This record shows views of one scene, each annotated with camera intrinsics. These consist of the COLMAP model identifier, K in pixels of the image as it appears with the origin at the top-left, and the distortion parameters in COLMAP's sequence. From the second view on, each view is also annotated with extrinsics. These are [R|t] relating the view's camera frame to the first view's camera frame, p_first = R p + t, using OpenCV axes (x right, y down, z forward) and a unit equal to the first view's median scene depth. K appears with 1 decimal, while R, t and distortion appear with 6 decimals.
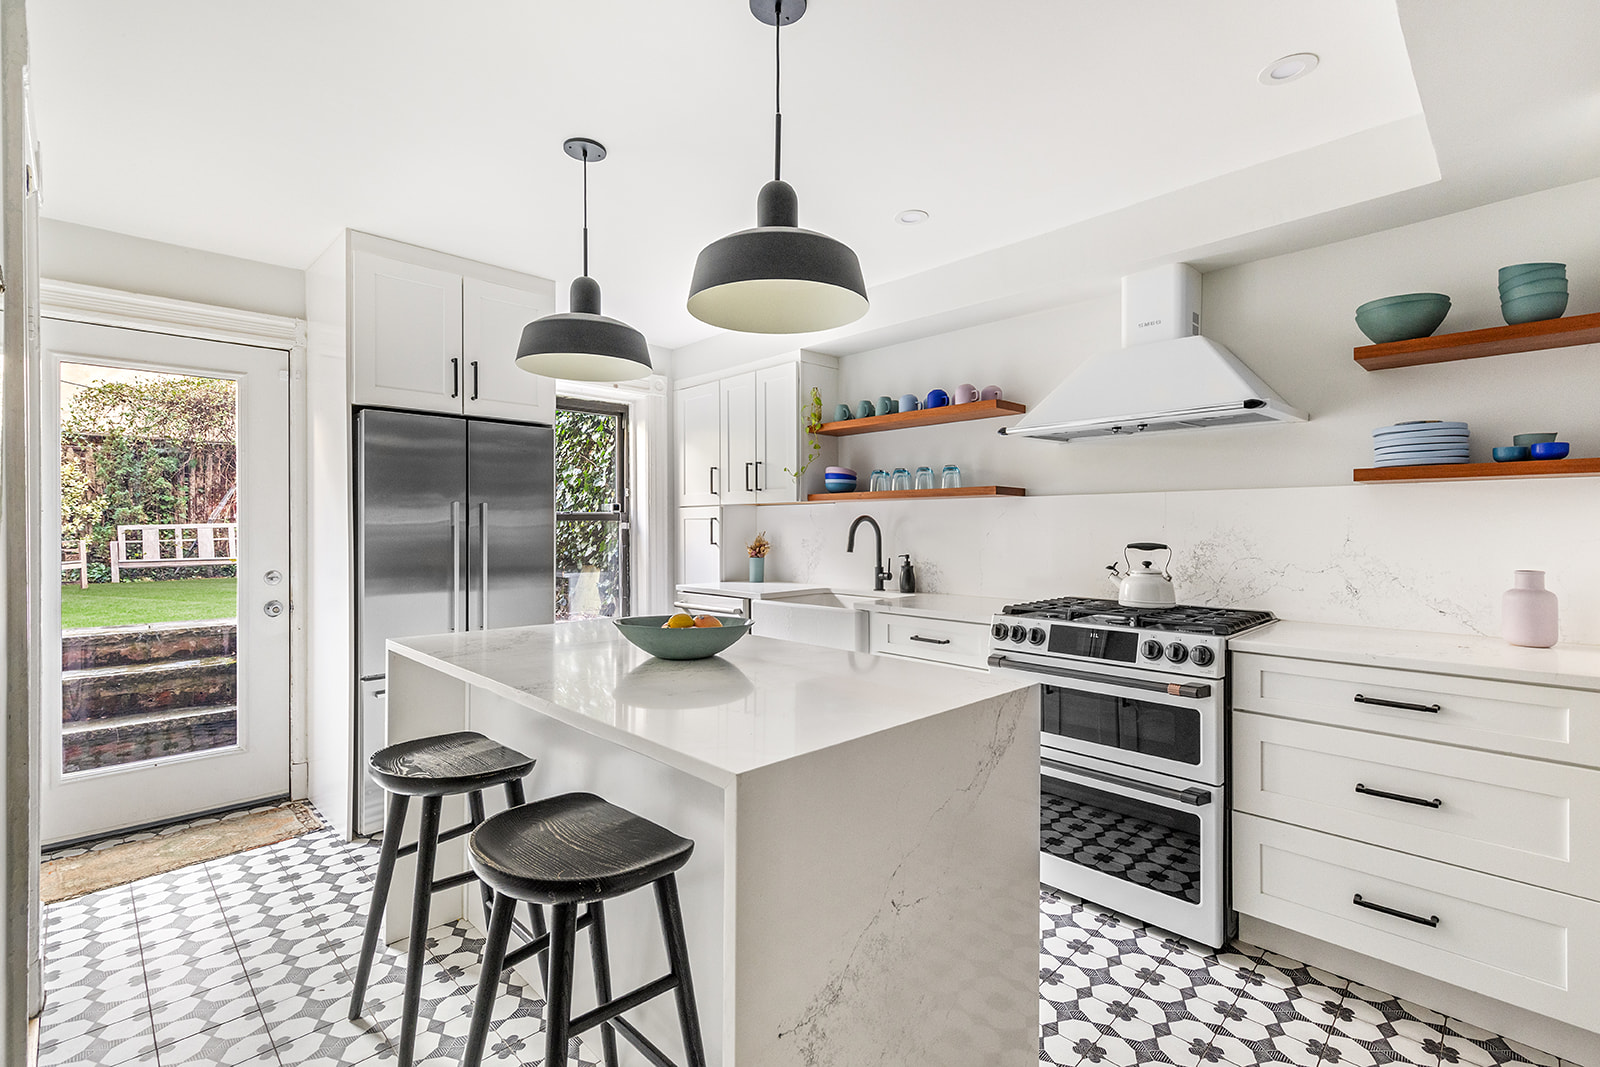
lens RADIAL K [[721.7, 0, 801.0], [0, 721.7, 530.5], [0, 0, 1]] dist [0.009410, -0.000334]
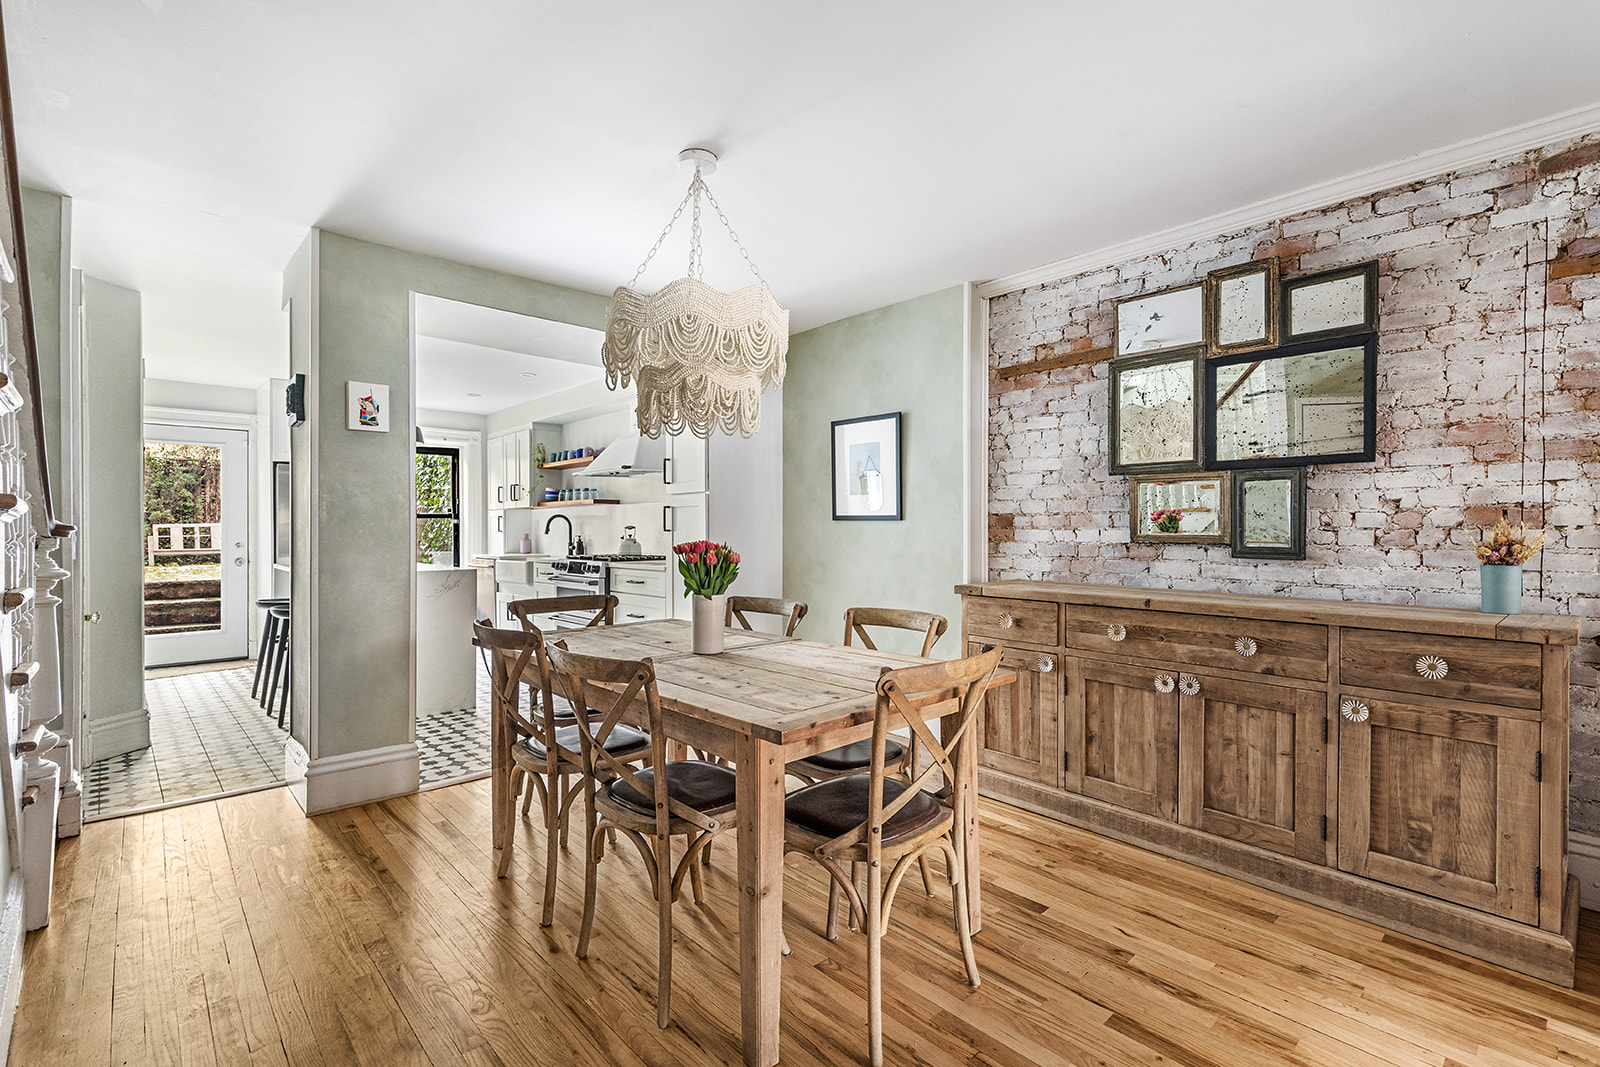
lens RADIAL K [[721.7, 0, 795.6], [0, 721.7, 530.1], [0, 0, 1]] dist [0.009410, -0.000334]
pose [[0.999751, -0.001296, -0.022270, 0.723828], [0.001196, 0.999989, -0.004524, 0.028570], [0.022275, 0.004496, 0.999742, -0.820385]]
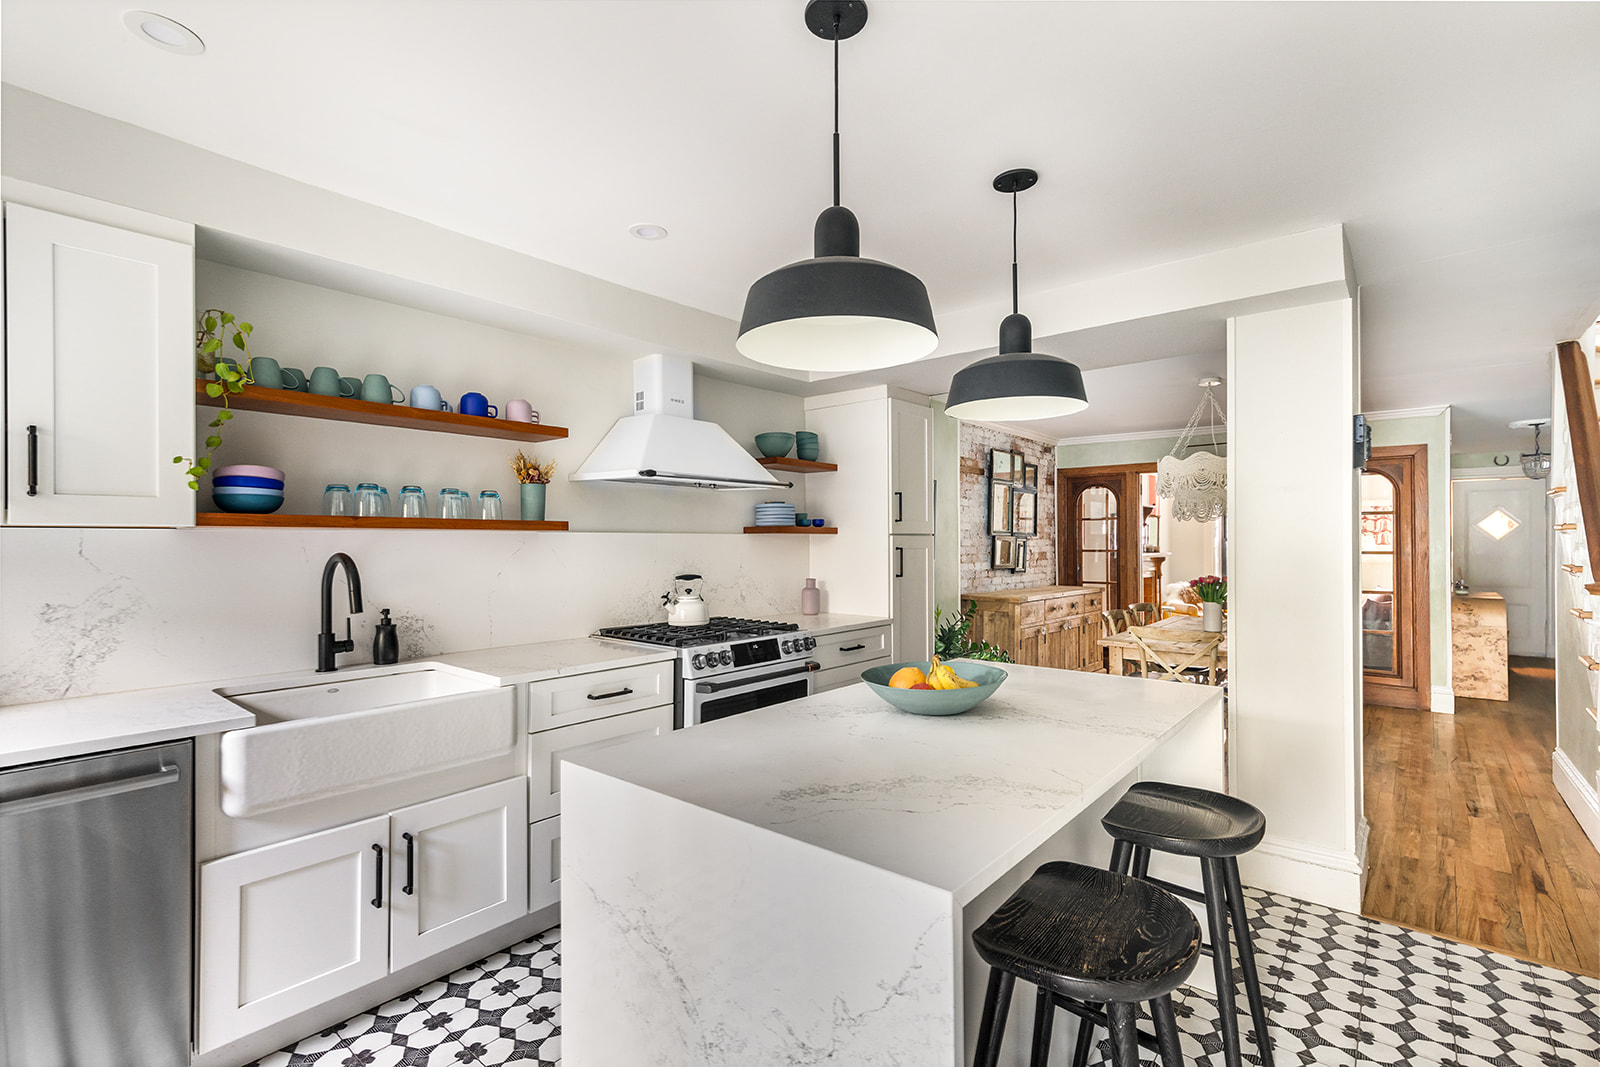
lens RADIAL K [[721.7, 0, 800.4], [0, 721.7, 538.8], [0, 0, 1]] dist [0.009410, -0.000334]
pose [[-0.089833, 0.005696, 0.995941, -0.564280], [0.007838, 0.999957, -0.005012, -0.026405], [-0.995926, 0.007356, -0.089874, 0.647768]]
